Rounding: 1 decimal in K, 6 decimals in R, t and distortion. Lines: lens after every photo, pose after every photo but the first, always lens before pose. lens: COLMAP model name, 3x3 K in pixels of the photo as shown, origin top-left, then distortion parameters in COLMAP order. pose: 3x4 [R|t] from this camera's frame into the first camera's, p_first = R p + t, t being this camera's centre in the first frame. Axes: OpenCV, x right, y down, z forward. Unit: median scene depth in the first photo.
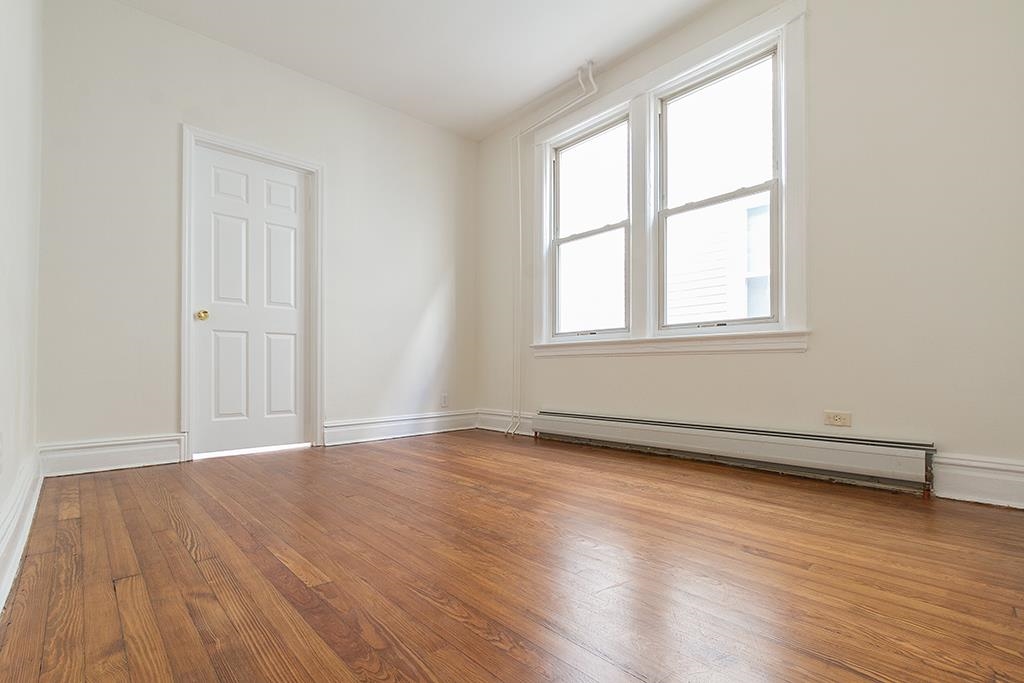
lens RADIAL K [[492.2, 0, 514.6], [0, 492.2, 352.7], [0, 0, 1]] dist [0.001953, 0.000554]
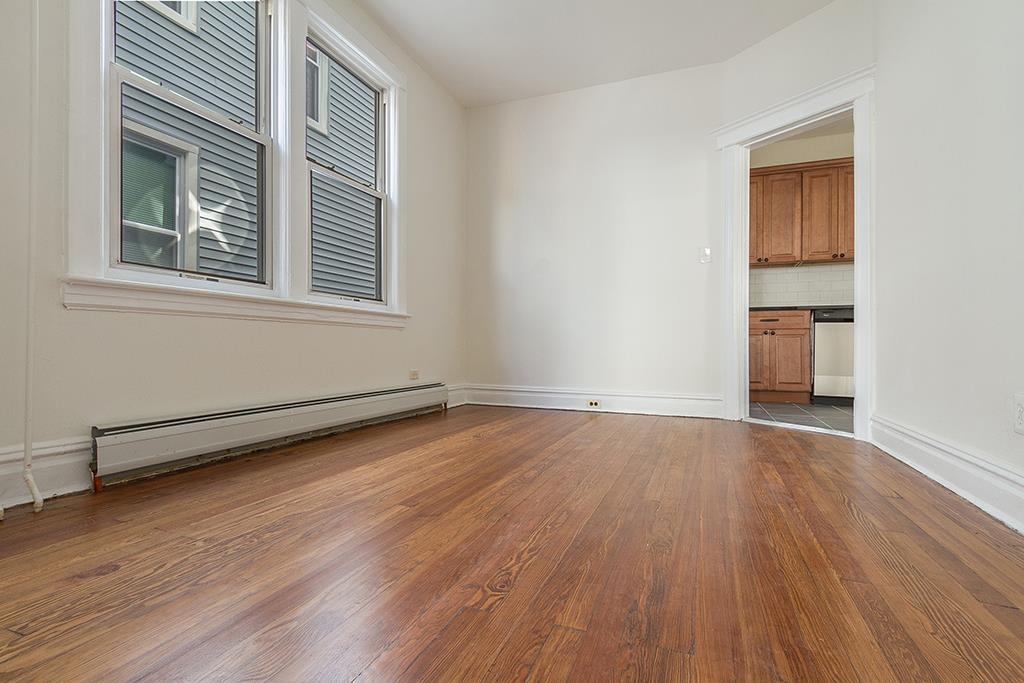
lens RADIAL K [[492.2, 0, 514.6], [0, 492.2, 352.7], [0, 0, 1]] dist [0.001953, 0.000554]
pose [[-0.456883, -0.012698, 0.889436, -0.801536], [-0.037020, 0.999303, -0.004750, 0.058895], [-0.888756, -0.035097, -0.457035, 1.355149]]
